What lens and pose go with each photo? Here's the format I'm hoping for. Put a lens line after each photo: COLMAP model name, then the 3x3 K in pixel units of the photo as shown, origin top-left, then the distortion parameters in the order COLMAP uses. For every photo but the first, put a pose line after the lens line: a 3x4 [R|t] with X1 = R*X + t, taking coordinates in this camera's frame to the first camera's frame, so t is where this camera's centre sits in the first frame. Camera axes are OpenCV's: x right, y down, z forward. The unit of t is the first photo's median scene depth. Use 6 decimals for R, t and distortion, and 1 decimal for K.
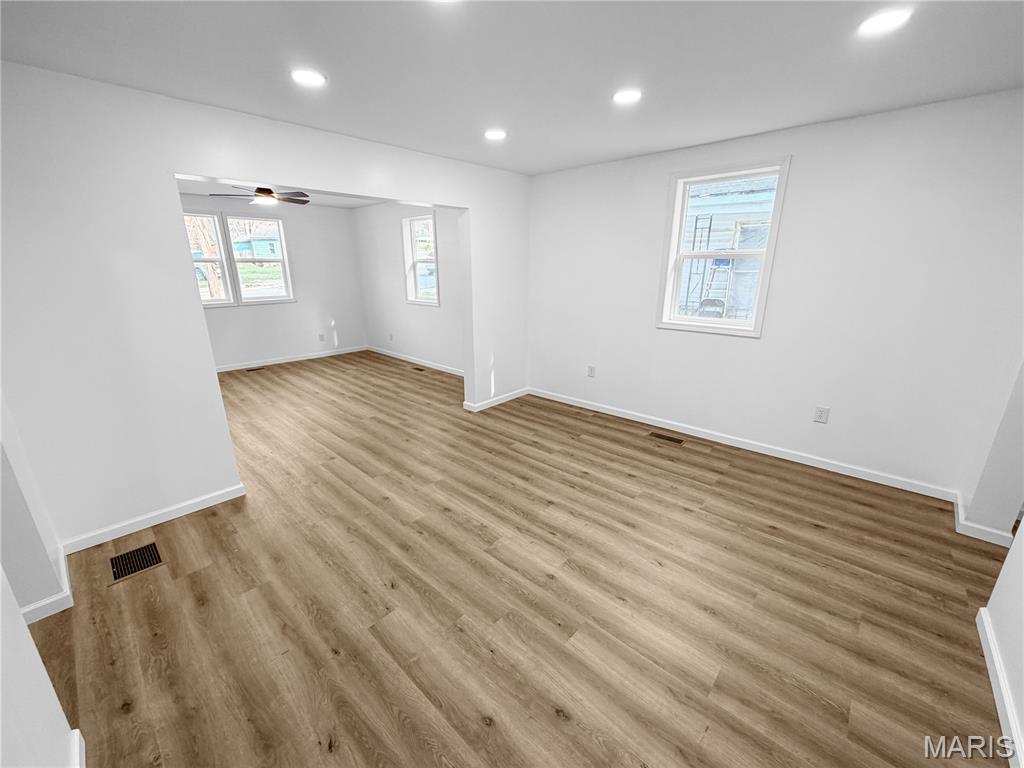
lens RADIAL K [[420.5, 0, 507.9], [0, 420.5, 389.3], [0, 0, 1]] dist [-0.002915, -0.000406]
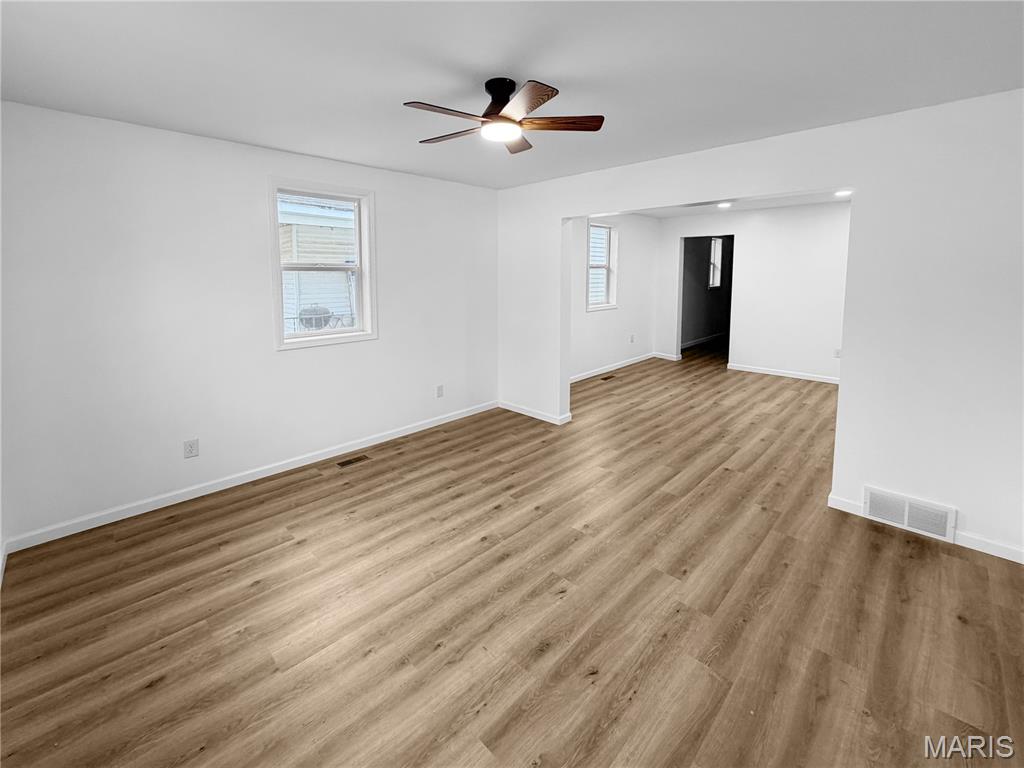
lens RADIAL K [[420.5, 0, 507.9], [0, 420.5, 389.3], [0, 0, 1]] dist [-0.002915, -0.000406]
pose [[0.006646, -0.257023, 0.966382, -0.893233], [0.288038, 0.925937, 0.244285, -0.261217], [-0.957596, 0.276732, 0.080187, 0.924231]]
